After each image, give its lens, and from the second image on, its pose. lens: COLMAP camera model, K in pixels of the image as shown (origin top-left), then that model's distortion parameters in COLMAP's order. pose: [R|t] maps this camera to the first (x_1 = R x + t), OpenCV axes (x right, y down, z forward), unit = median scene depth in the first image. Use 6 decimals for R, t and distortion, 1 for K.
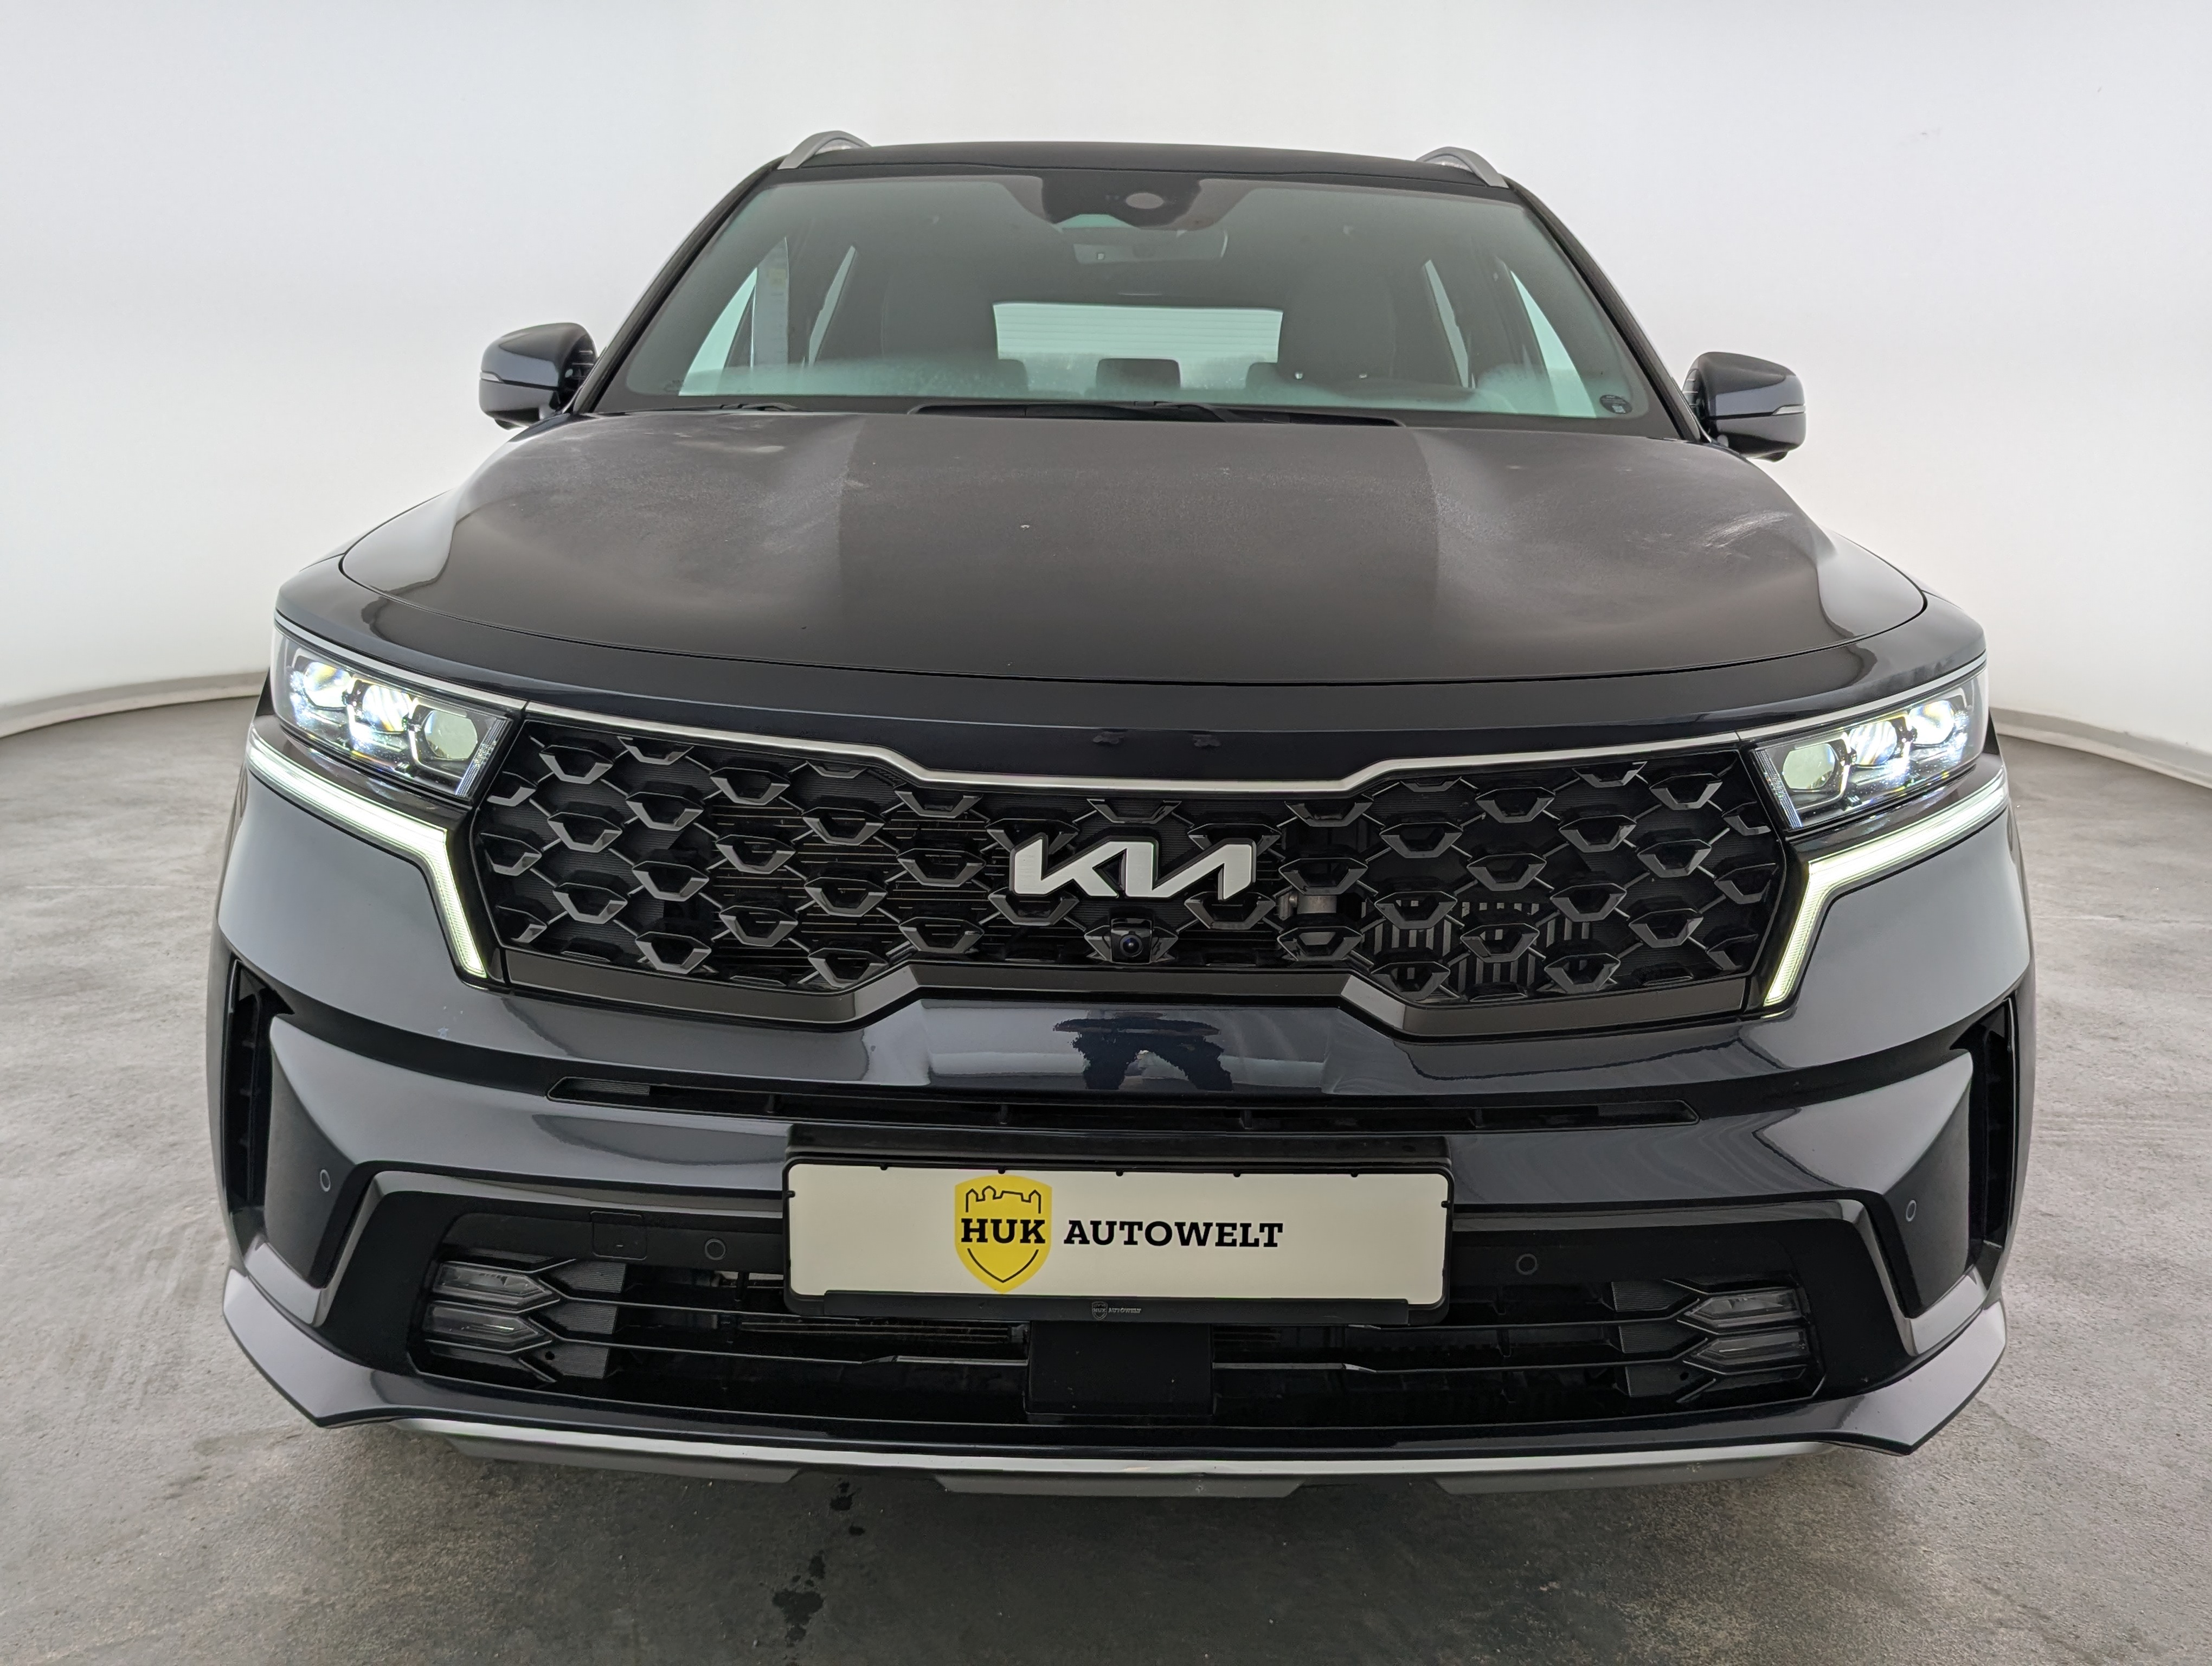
lens RADIAL K [[1896.6, 0, 1106.0], [0, 1896.6, 833.0], [0, 0, 1]] dist [0.072810, -0.076616]
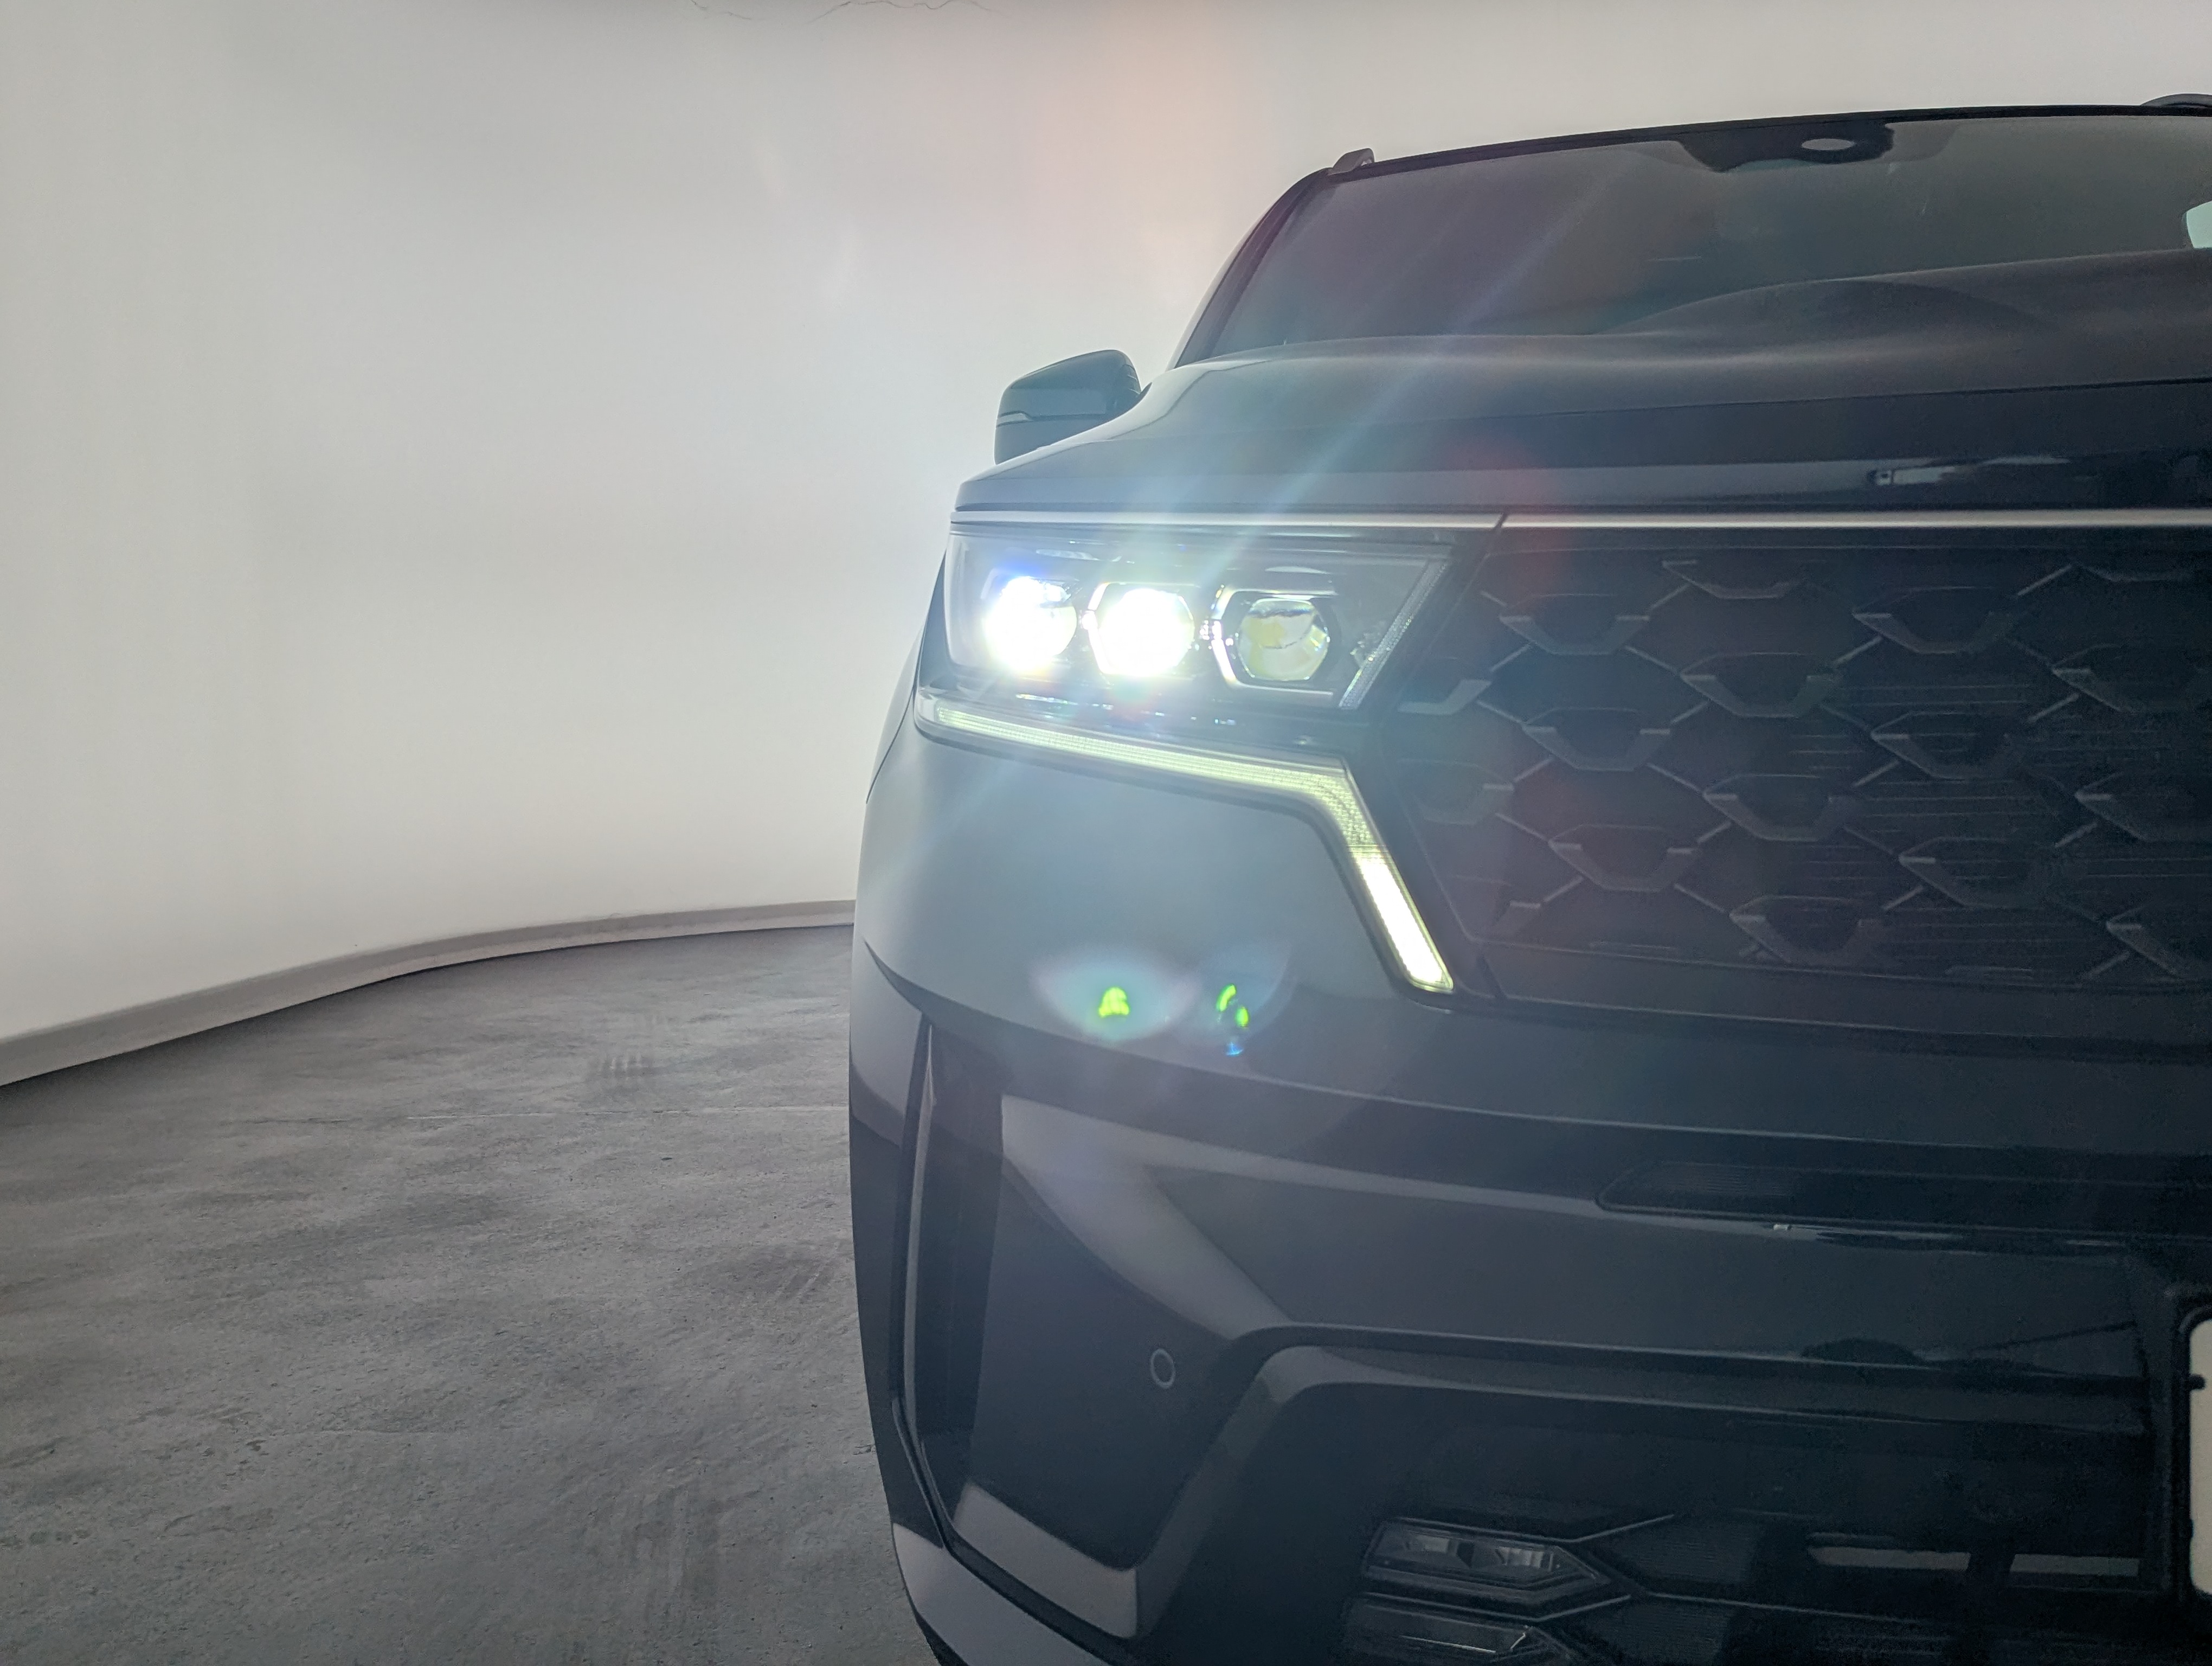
lens RADIAL K [[1952.2, 0, 1106.0], [0, 1952.2, 833.0], [0, 0, 1]] dist [0.058488, -0.036967]
pose [[0.989619, -0.042812, -0.137190, -0.333272], [0.023392, 0.989852, -0.140162, 0.103668], [0.141799, 0.135497, 0.980578, 0.398347]]
